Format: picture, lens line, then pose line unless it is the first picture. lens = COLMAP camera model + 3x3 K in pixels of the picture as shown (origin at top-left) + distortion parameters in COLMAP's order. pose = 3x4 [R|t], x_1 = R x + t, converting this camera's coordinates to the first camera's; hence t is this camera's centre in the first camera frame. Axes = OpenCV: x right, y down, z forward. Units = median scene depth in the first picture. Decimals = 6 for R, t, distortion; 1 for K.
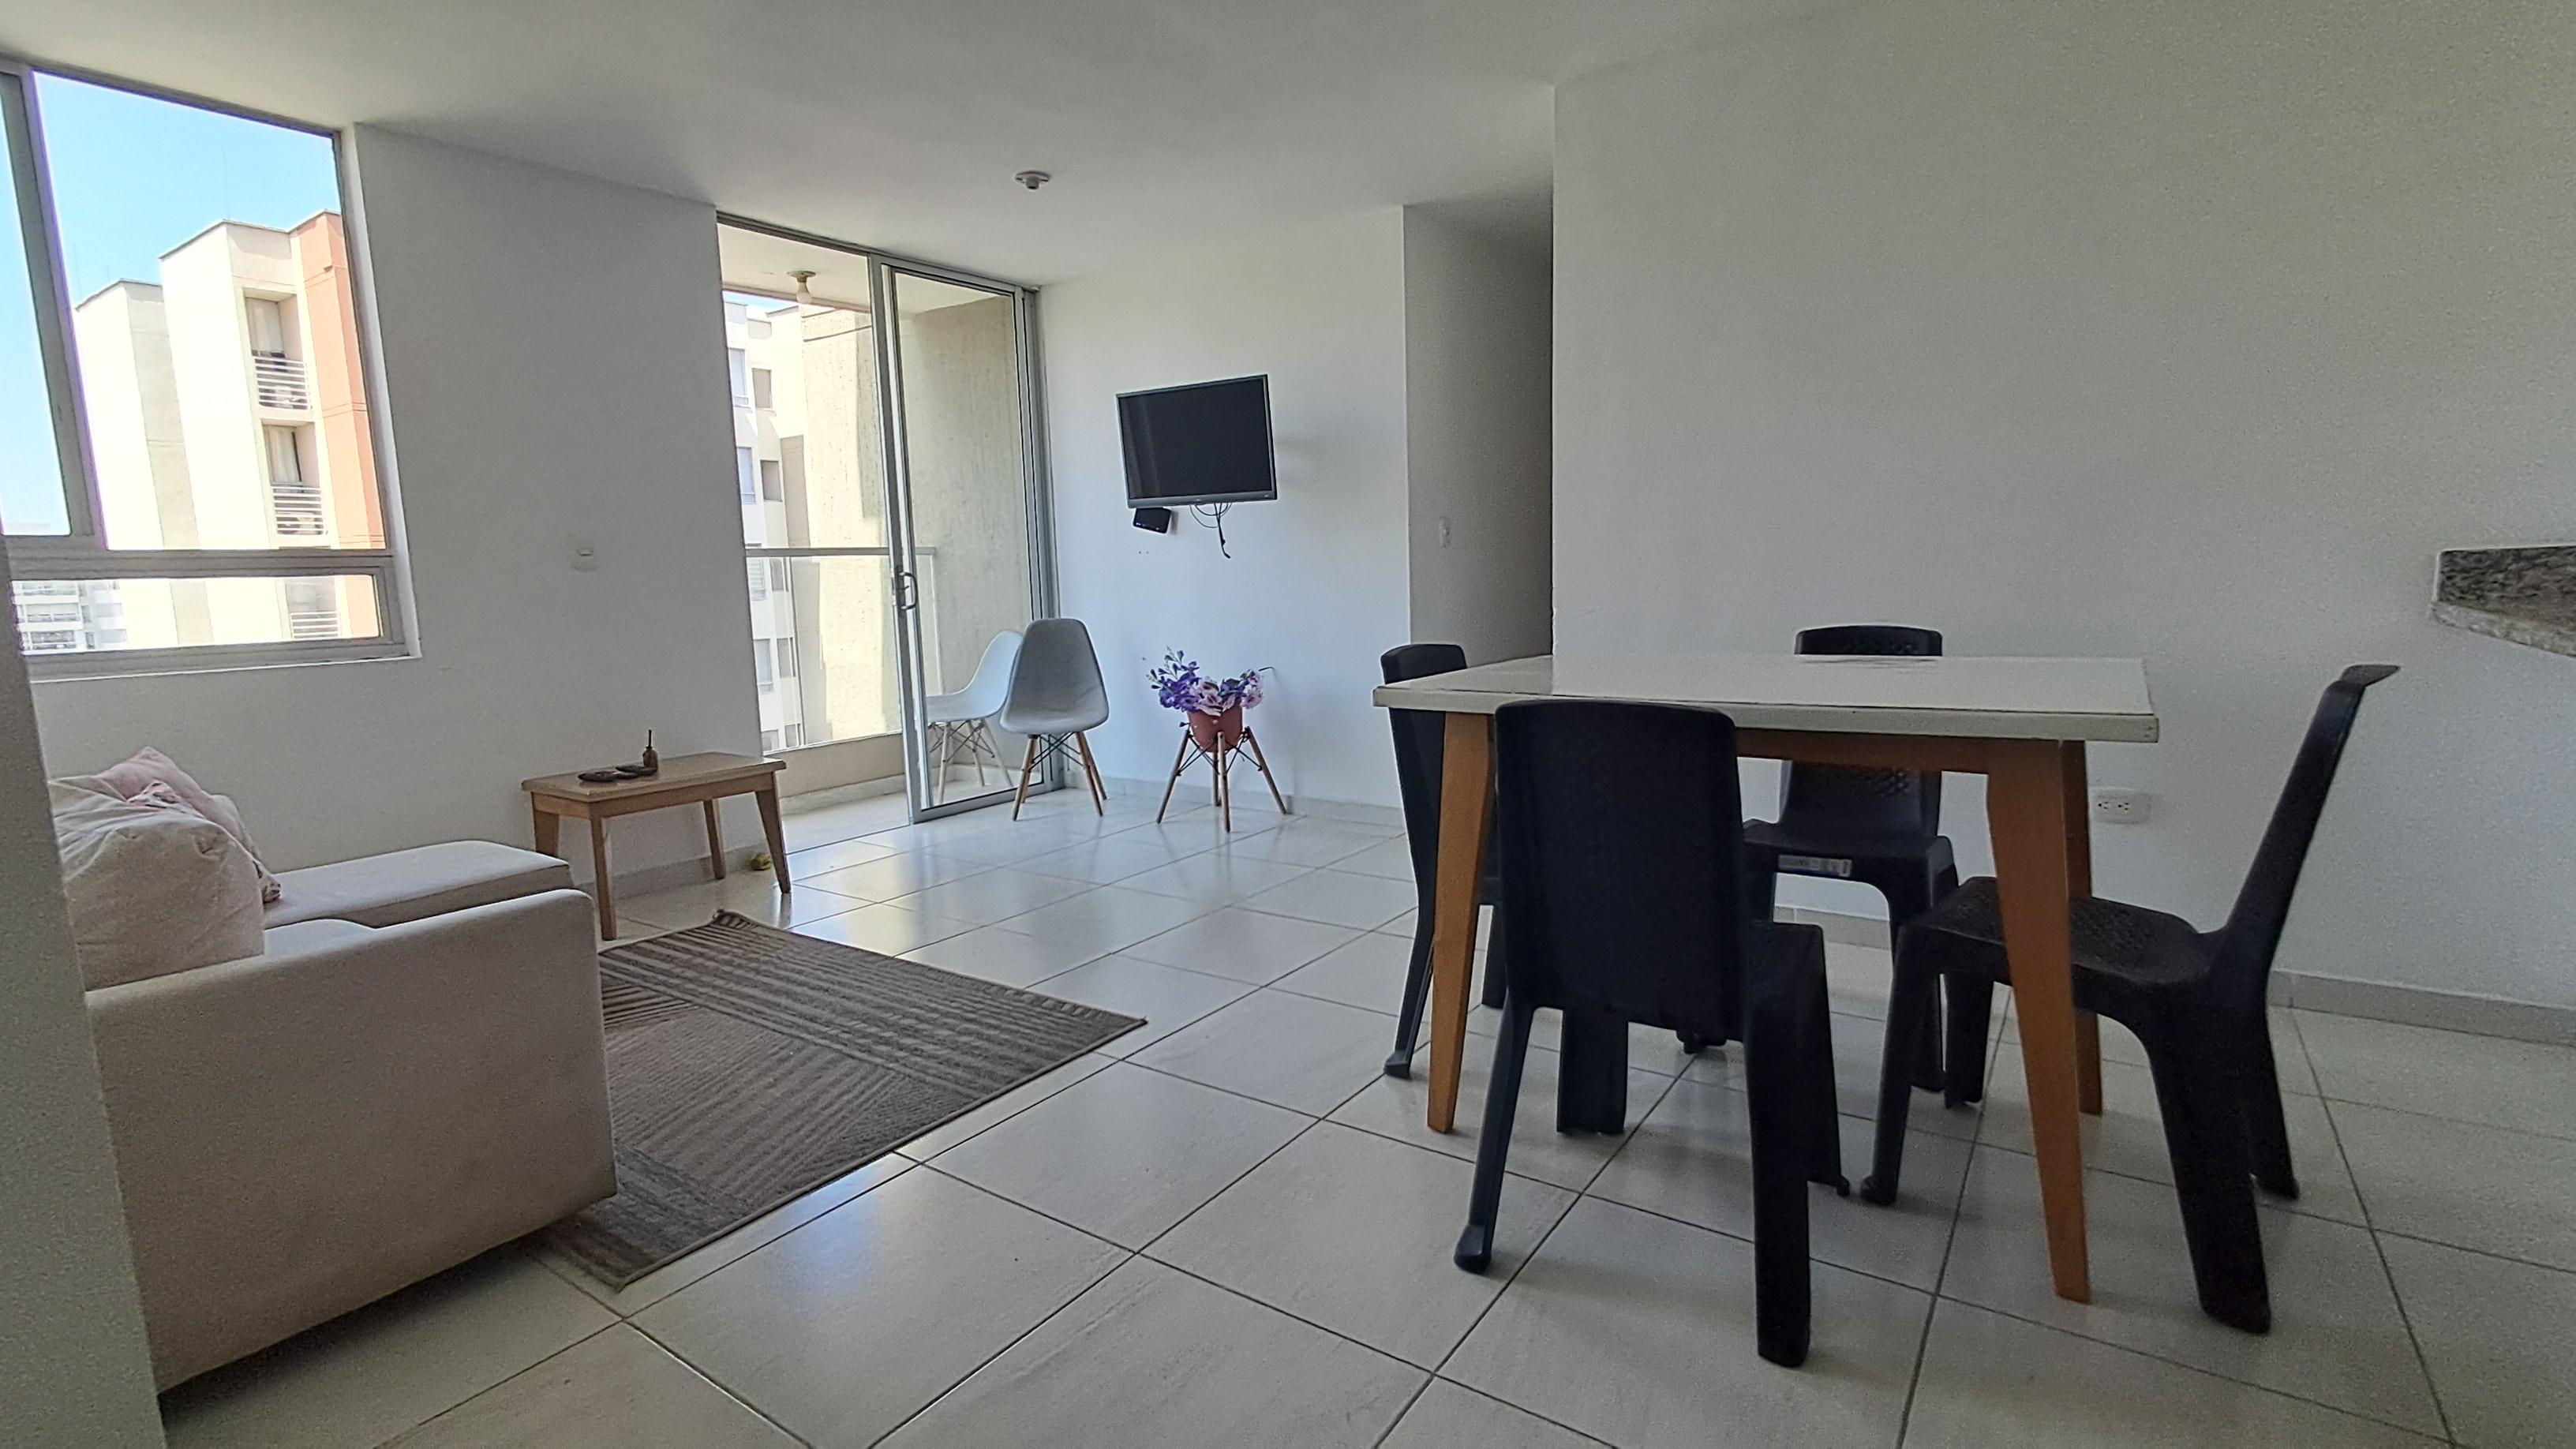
lens RADIAL K [[1180.9, 0, 1304.1], [0, 1180.9, 711.8], [0, 0, 1]] dist [-0.004019, 0.003847]
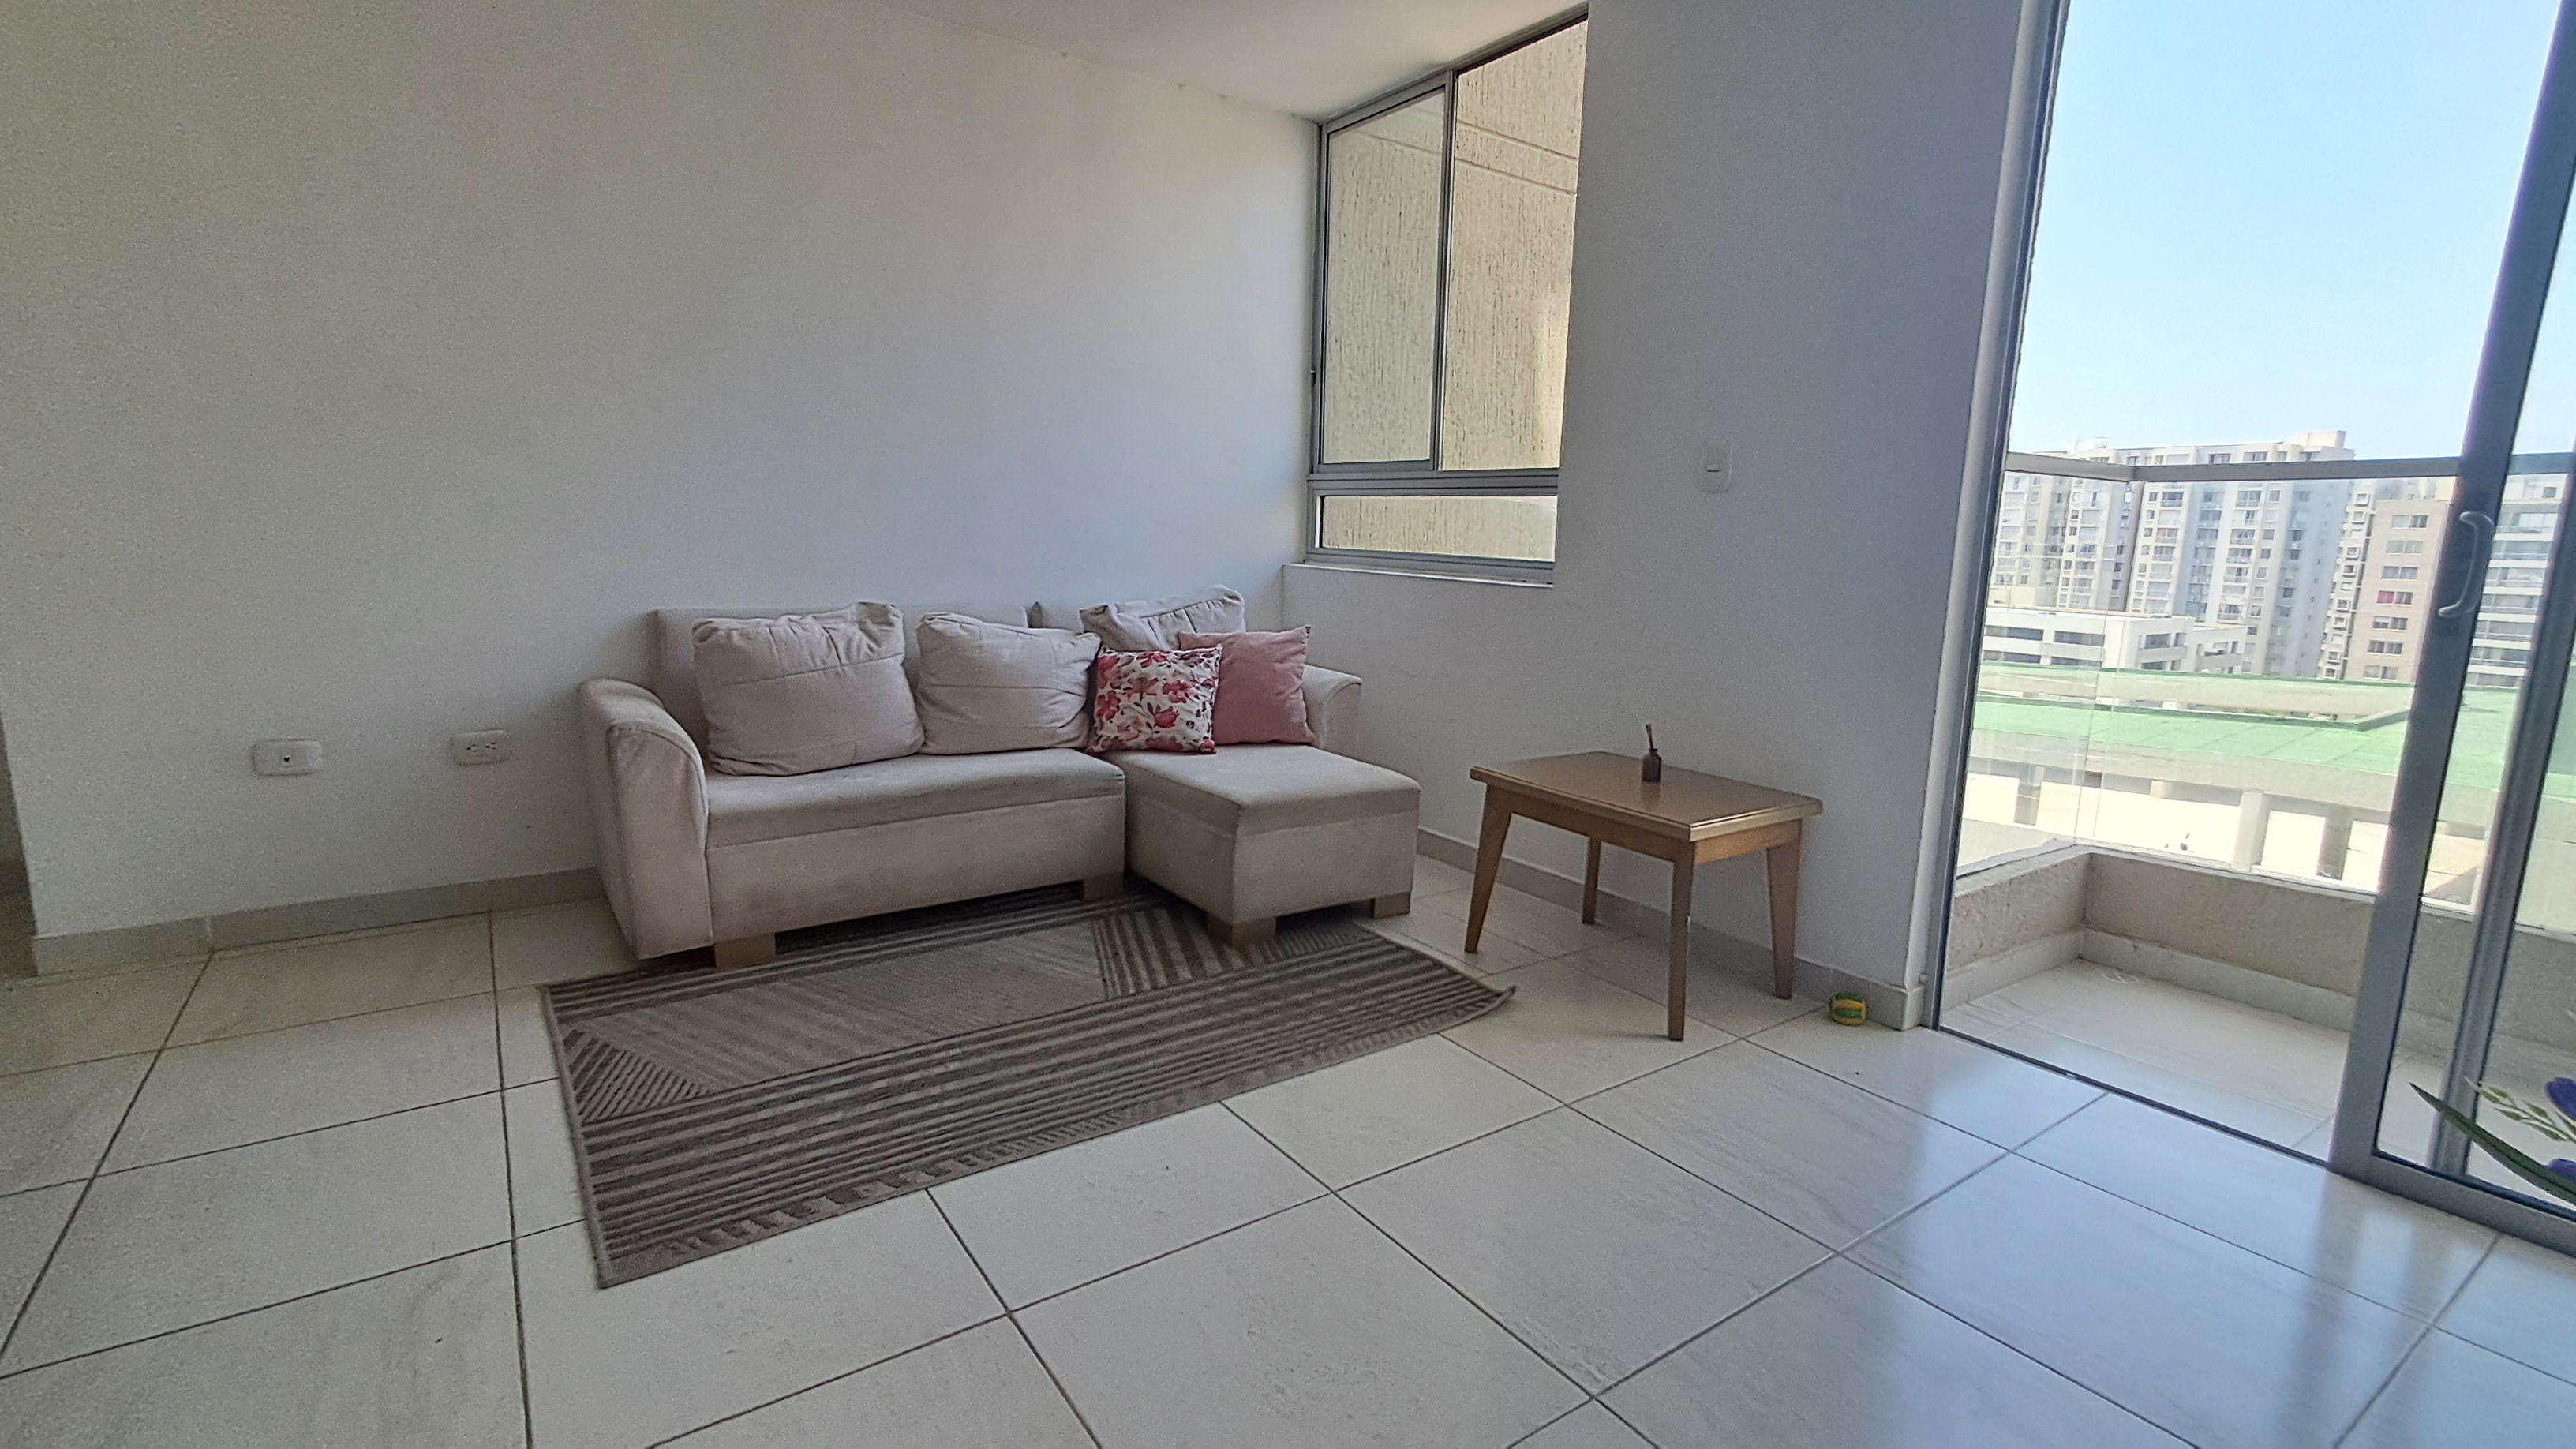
lens RADIAL K [[1180.9, 0, 1296.6], [0, 1180.9, 727.2], [0, 0, 1]] dist [-0.004019, 0.003847]
pose [[-0.363031, 0.182866, -0.913657, 0.210333], [-0.123033, 0.962560, 0.241540, -0.170684], [0.923619, 0.200097, -0.326940, 1.421940]]
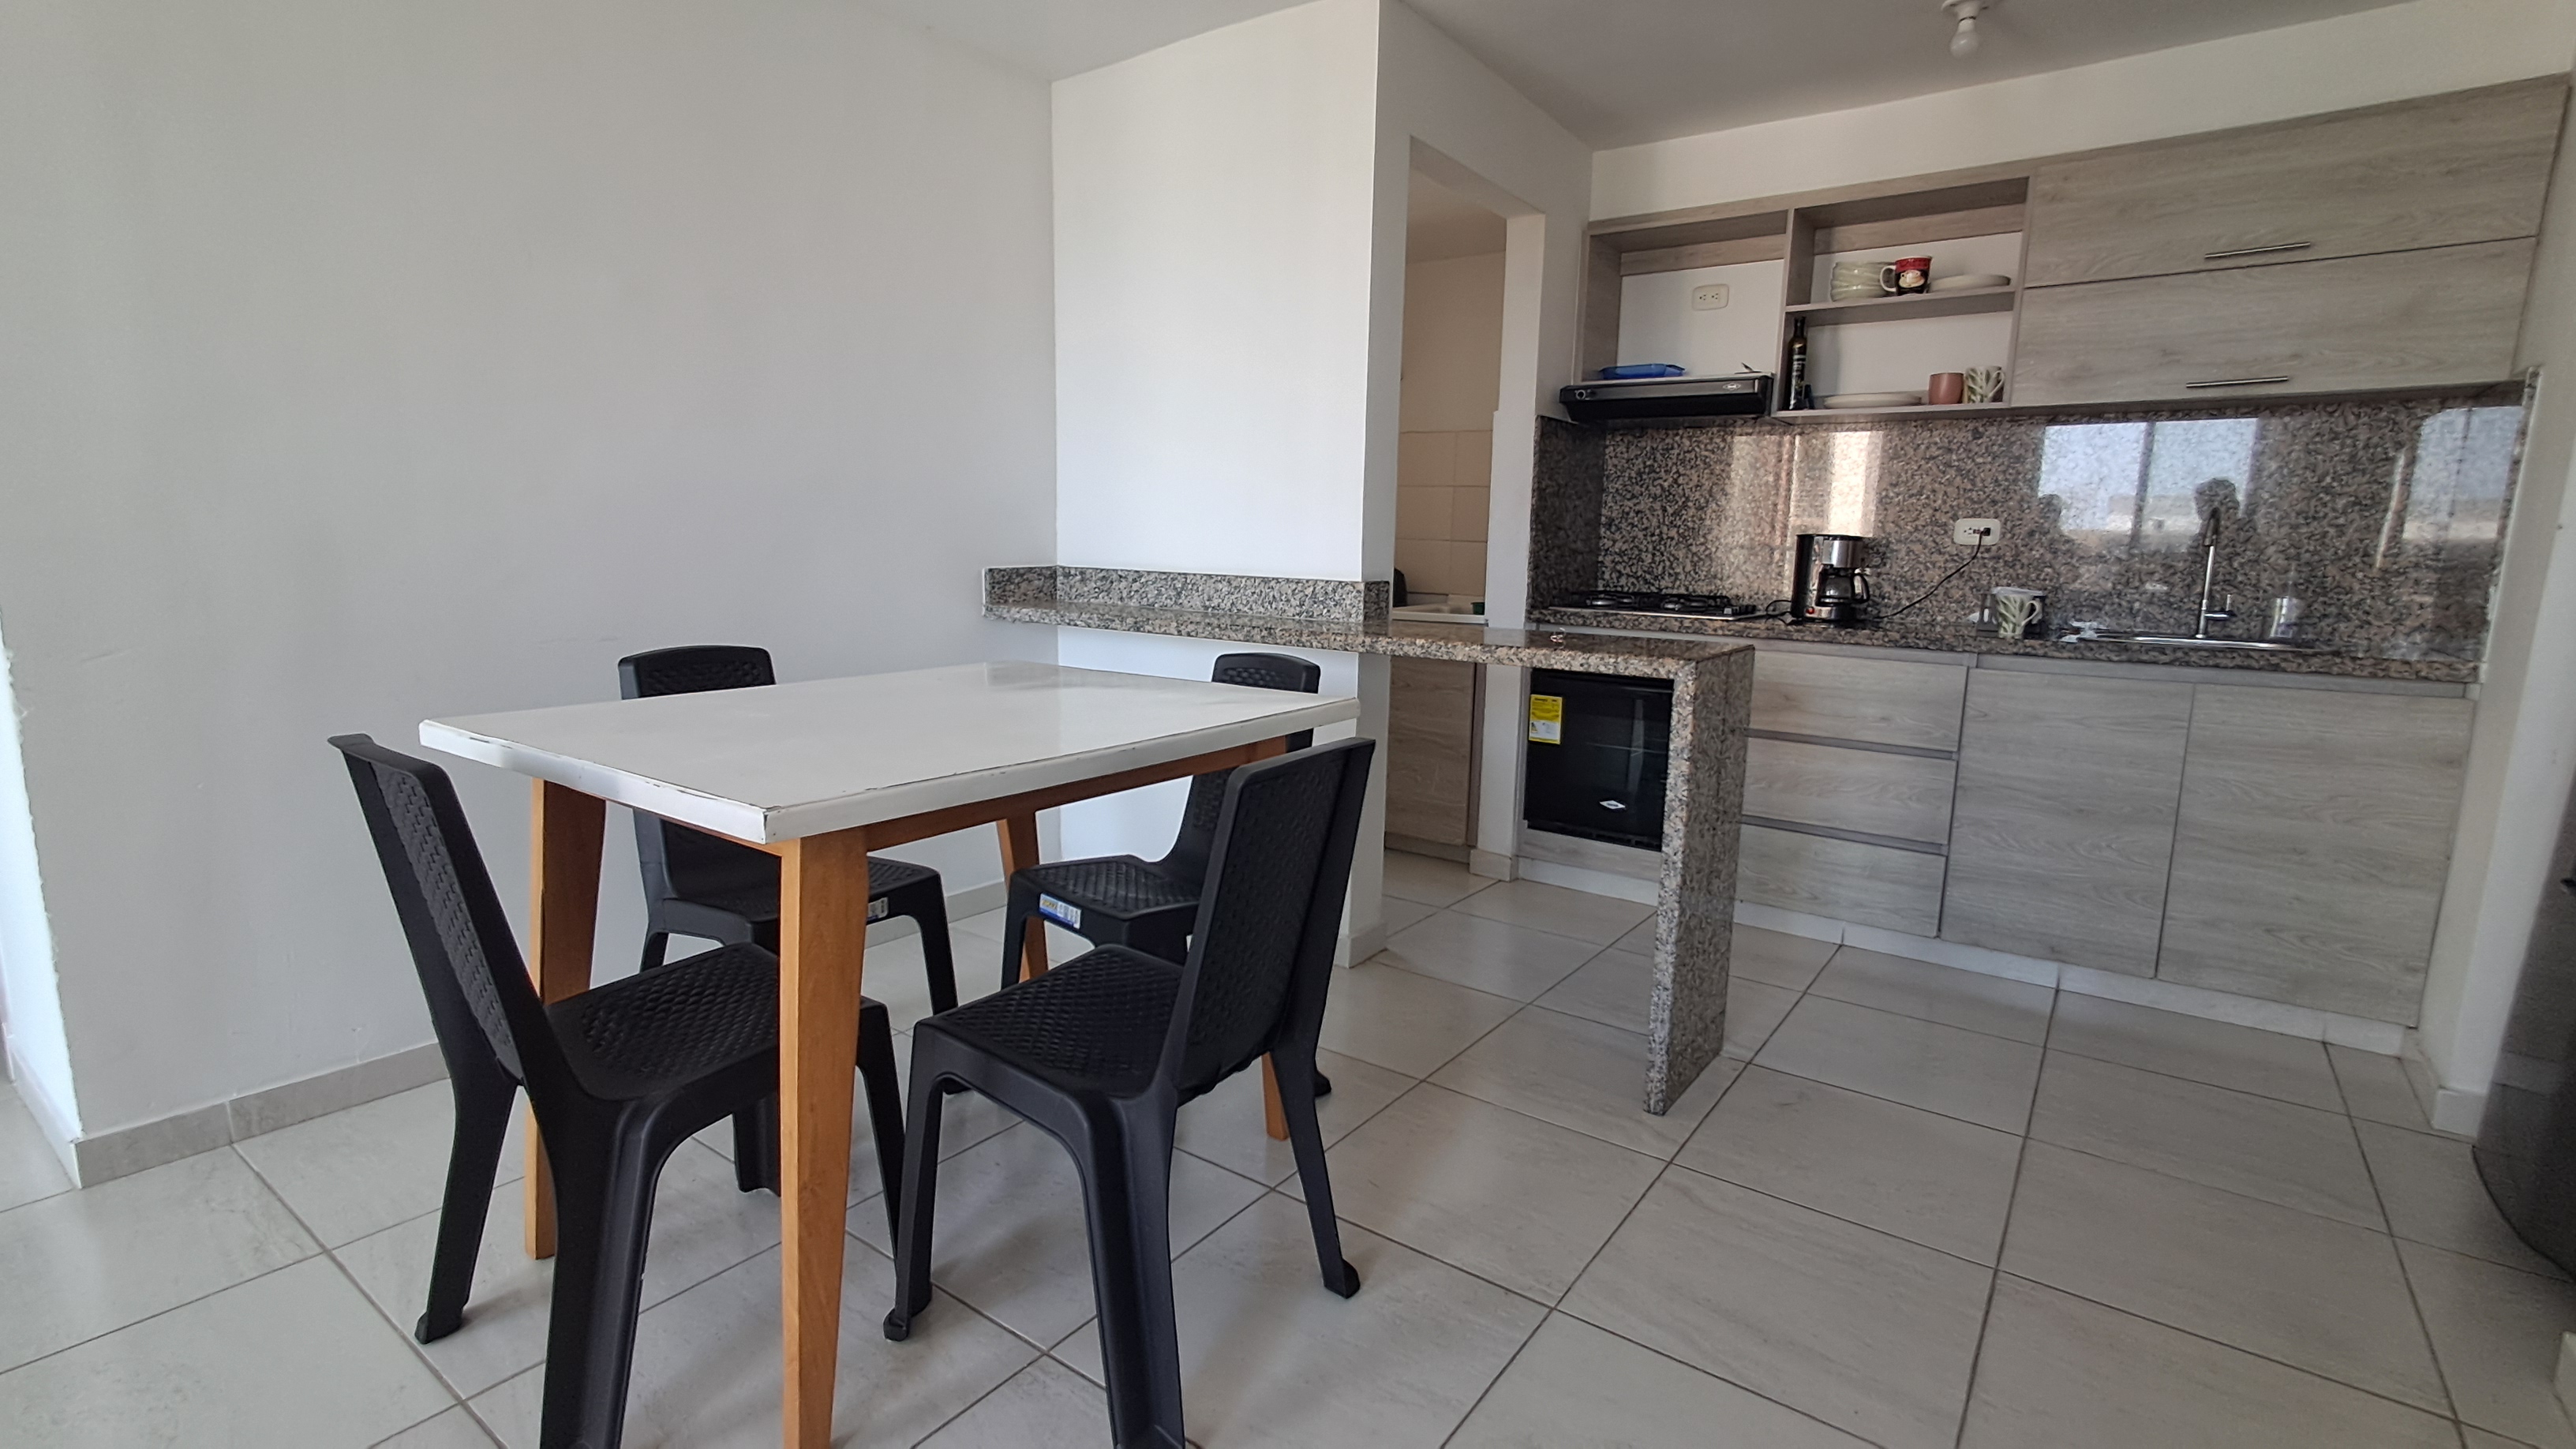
lens RADIAL K [[1180.9, 0, 1296.2], [0, 1180.9, 731.9], [0, 0, 1]] dist [-0.004019, 0.003847]
pose [[0.044914, -0.134176, 0.989939, -0.383648], [0.098482, 0.986707, 0.129270, -0.077764], [-0.994125, 0.091685, 0.057531, 0.499580]]
